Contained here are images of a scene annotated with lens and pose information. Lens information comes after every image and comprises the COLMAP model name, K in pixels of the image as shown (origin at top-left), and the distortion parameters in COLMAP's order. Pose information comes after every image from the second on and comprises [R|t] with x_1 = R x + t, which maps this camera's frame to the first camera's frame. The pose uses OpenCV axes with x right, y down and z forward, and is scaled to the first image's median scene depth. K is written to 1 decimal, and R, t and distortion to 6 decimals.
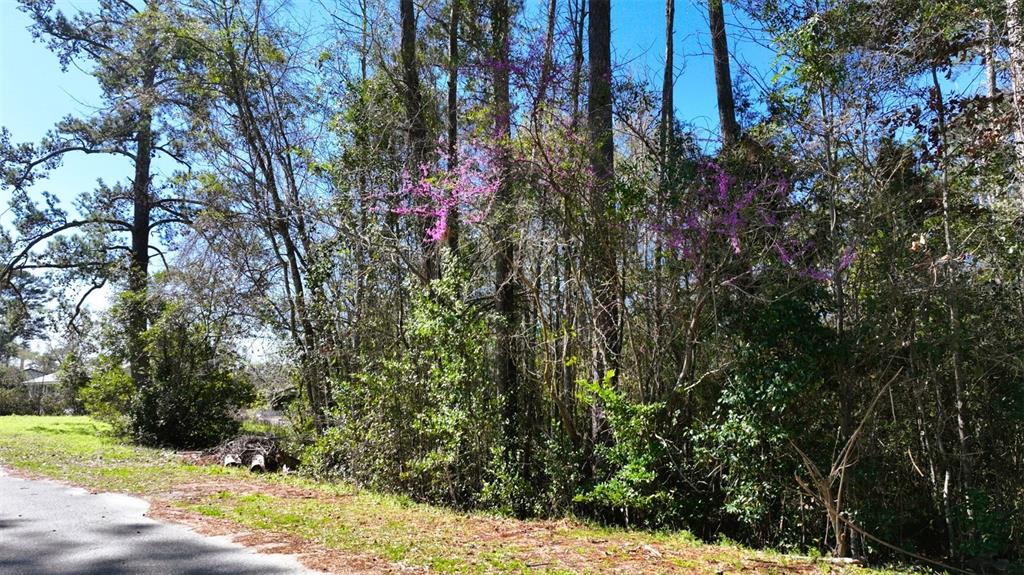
lens RADIAL K [[723.6, 0, 511.1], [0, 723.6, 287.8], [0, 0, 1]] dist [-0.005364, 0.018638]
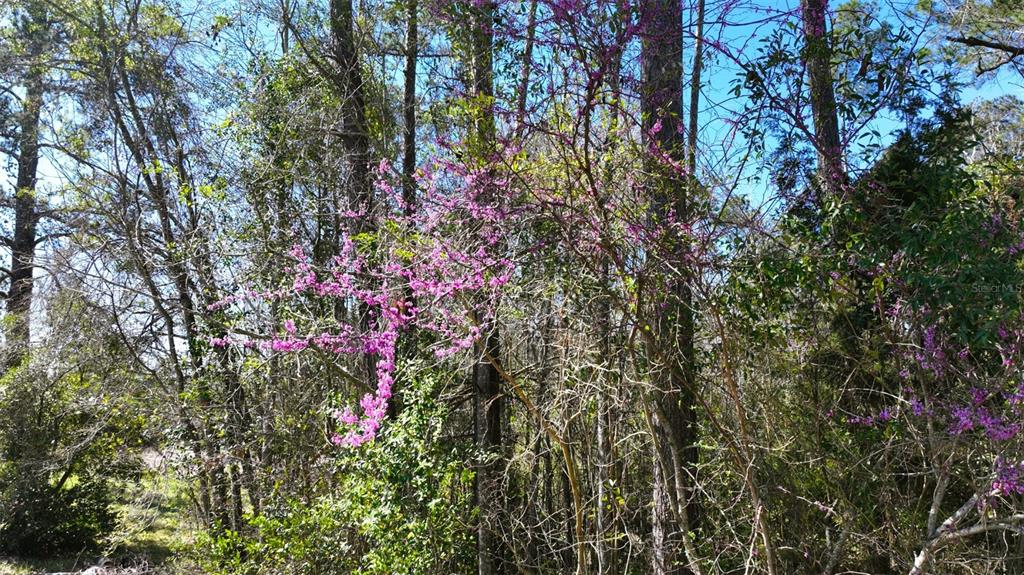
lens RADIAL K [[723.6, 0, 513.2], [0, 723.6, 286.9], [0, 0, 1]] dist [-0.005364, 0.018638]
pose [[0.997898, 0.010646, 0.063923, -0.016587], [-0.010316, 0.999932, -0.005488, -0.047816], [-0.063977, 0.004817, 0.997940, 0.205443]]
